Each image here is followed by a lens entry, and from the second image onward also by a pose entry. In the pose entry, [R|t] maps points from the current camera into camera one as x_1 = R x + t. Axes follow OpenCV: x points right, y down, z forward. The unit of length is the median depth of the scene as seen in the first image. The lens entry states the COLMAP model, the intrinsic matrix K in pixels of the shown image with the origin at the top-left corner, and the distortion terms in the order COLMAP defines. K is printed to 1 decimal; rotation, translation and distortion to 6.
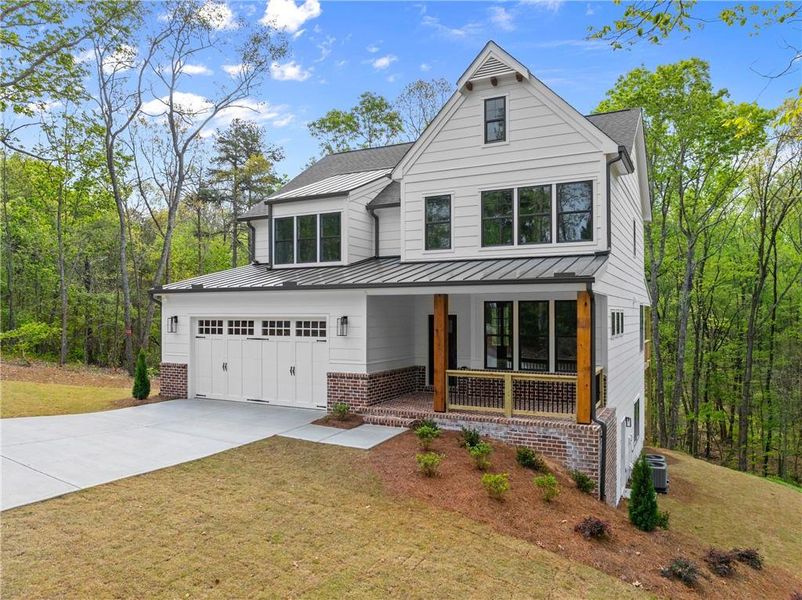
lens RADIAL K [[570.5, 0, 401.6], [0, 570.5, 310.2], [0, 0, 1]] dist [0.001593, 0.000049]
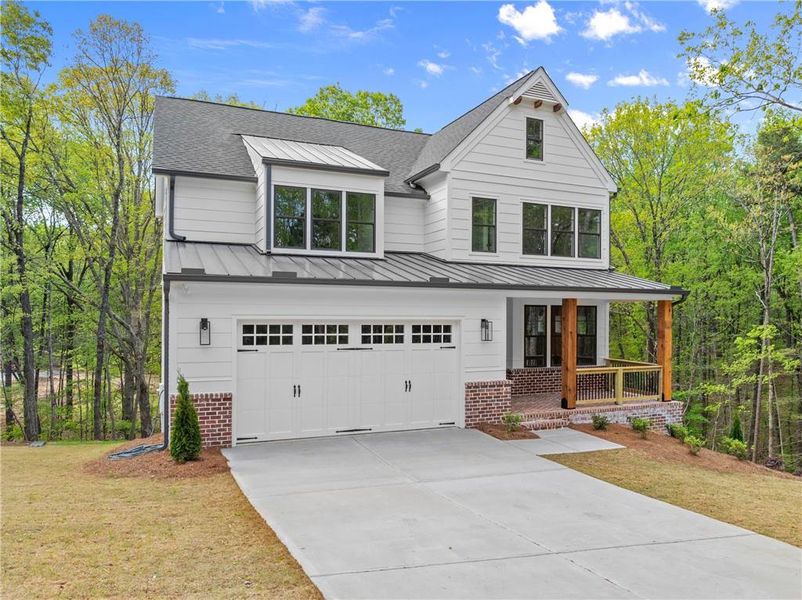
lens RADIAL K [[586.1, 0, 409.5], [0, 586.1, 317.8], [0, 0, 1]] dist [-0.009828, -0.005398]
pose [[0.621930, 0.001287, 0.783072, -0.848729], [-0.010850, 0.999917, 0.006974, 0.003053], [-0.782997, -0.012834, 0.621893, 0.481239]]
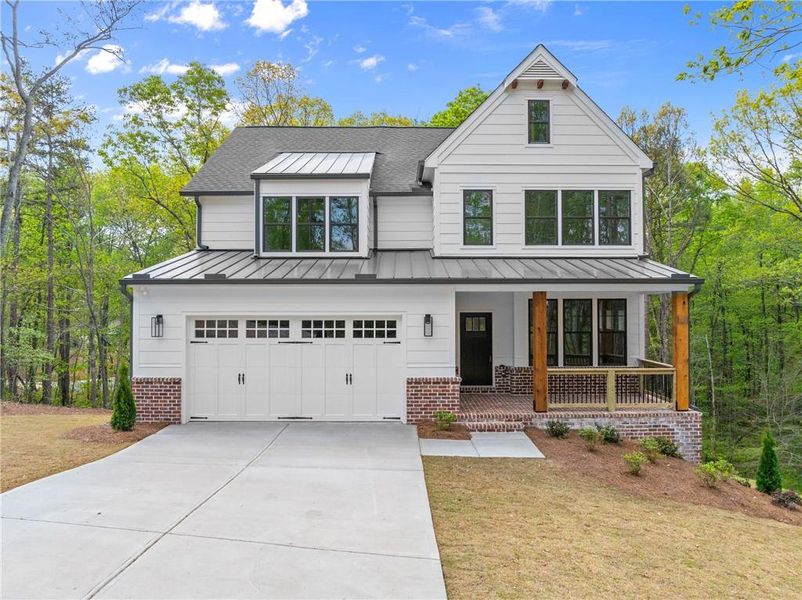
lens RADIAL K [[575.0, 0, 401.0], [0, 575.0, 300.0], [0, 0, 1]] dist [-0.009142, -0.003194]
pose [[0.884142, 0.007861, 0.467152, -0.525294], [-0.002095, 0.999915, -0.012862, -0.000330], [-0.467213, 0.010393, 0.884084, 0.207505]]
